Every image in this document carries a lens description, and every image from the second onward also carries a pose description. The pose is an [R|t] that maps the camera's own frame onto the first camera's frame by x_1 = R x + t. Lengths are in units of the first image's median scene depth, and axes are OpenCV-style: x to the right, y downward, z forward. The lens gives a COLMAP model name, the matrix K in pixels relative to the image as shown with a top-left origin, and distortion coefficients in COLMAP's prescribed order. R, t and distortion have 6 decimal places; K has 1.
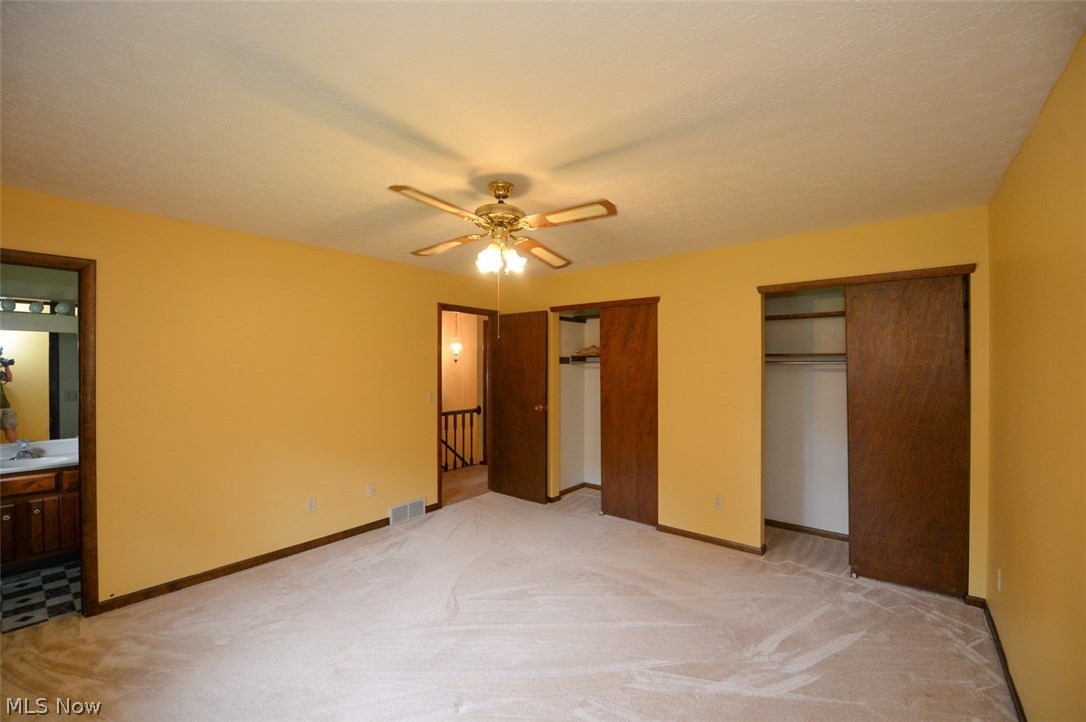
lens RADIAL K [[433.7, 0, 539.9], [0, 433.7, 359.9], [0, 0, 1]] dist [-0.026112, -0.000085]
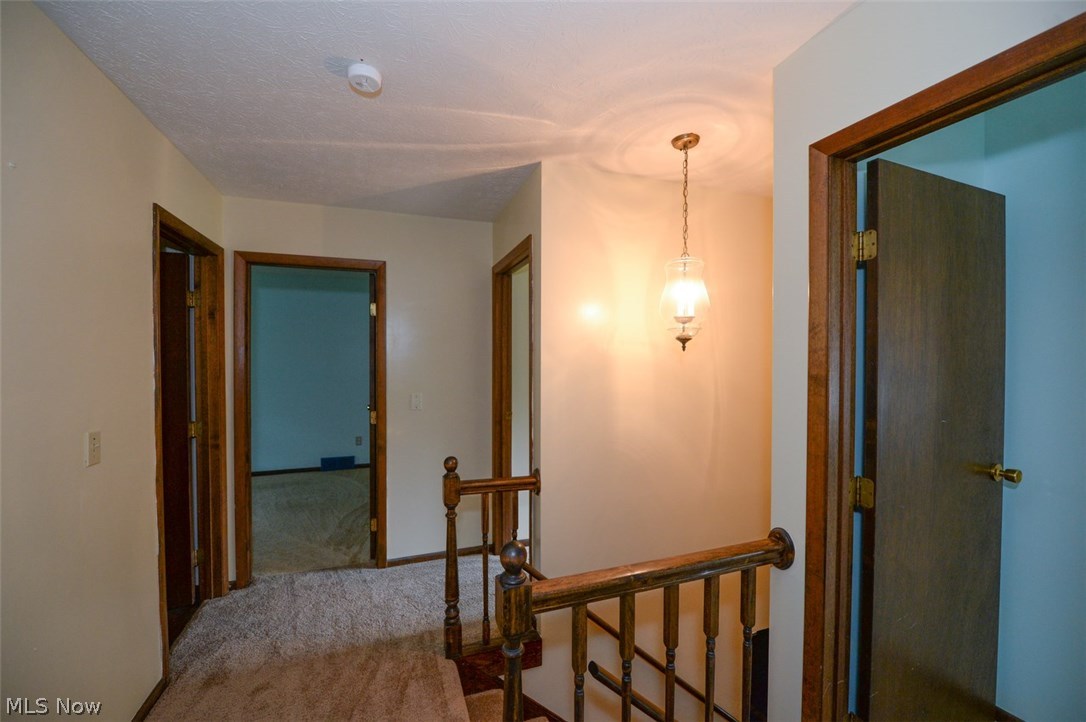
lens RADIAL K [[453.3, 0, 543.0], [0, 453.3, 361.0], [0, 0, 1]] dist [-0.020414, 0.000048]
pose [[0.861990, 0.002252, -0.506920, -0.026242], [0.003157, 0.999947, 0.009810, 0.002778], [0.506915, -0.010057, 0.861938, 0.148997]]
